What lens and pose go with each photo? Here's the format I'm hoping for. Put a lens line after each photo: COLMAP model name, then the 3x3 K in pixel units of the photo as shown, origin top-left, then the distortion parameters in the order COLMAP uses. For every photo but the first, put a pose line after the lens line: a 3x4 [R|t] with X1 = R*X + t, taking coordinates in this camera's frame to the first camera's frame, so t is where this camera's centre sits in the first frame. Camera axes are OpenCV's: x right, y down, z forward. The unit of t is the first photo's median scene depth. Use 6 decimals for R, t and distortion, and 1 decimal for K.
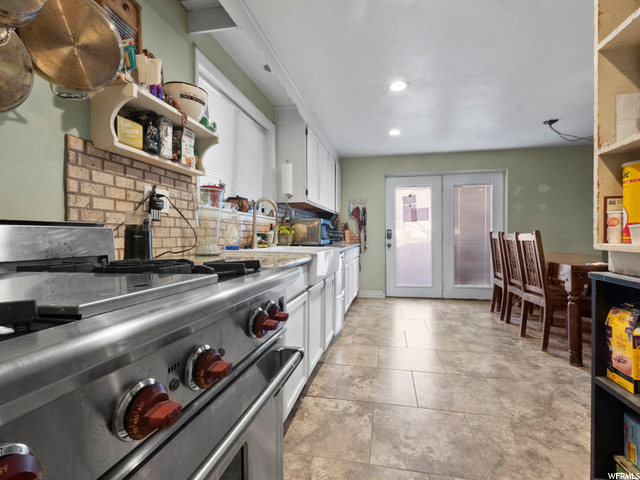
lens RADIAL K [[312.9, 0, 320.0], [0, 312.9, 240.0], [0, 0, 1]] dist [0.001196, 0.000368]
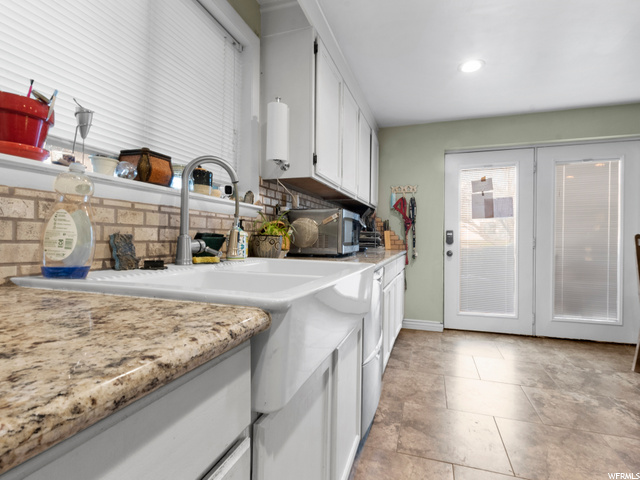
lens RADIAL K [[326.3, 0, 325.9], [0, 326.3, 242.7], [0, 0, 1]] dist [0.002749, 0.000445]
pose [[0.995483, 0.010169, -0.094393, 0.029714], [-0.010120, 0.999948, 0.000999, -0.006751], [0.094398, -0.000039, 0.995535, 0.403160]]
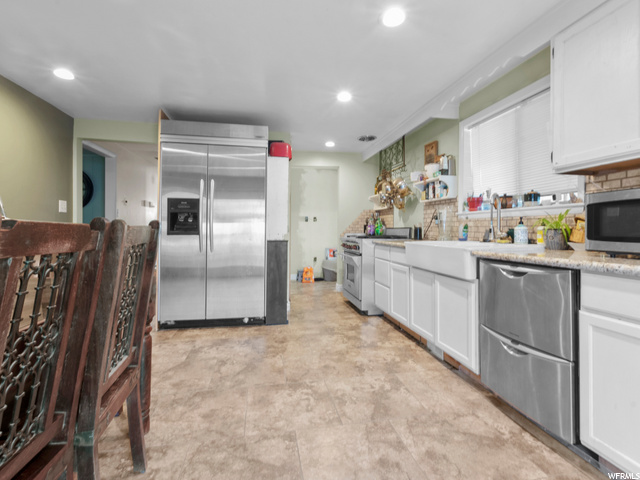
lens RADIAL K [[309.8, 0, 323.8], [0, 309.8, 229.3], [0, 0, 1]] dist [0.001263, 0.000047]
pose [[-0.920365, -0.004970, -0.391029, 0.524758], [-0.009055, 0.999922, 0.008603, -0.016966], [0.390956, 0.011459, -0.920338, 1.256678]]
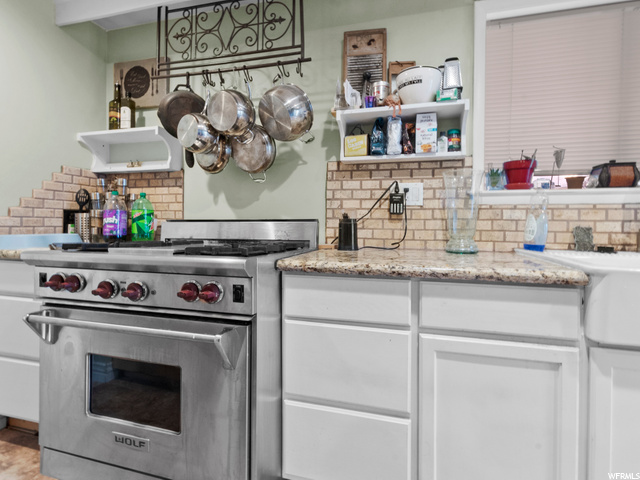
lens RADIAL K [[309.8, 0, 323.8], [0, 309.8, 229.3], [0, 0, 1]] dist [0.001263, 0.000047]
pose [[-0.045629, 0.012303, -0.998883, 0.245060], [-0.019355, 0.999726, 0.013198, -0.008119], [0.998771, 0.019935, -0.045379, 0.356854]]
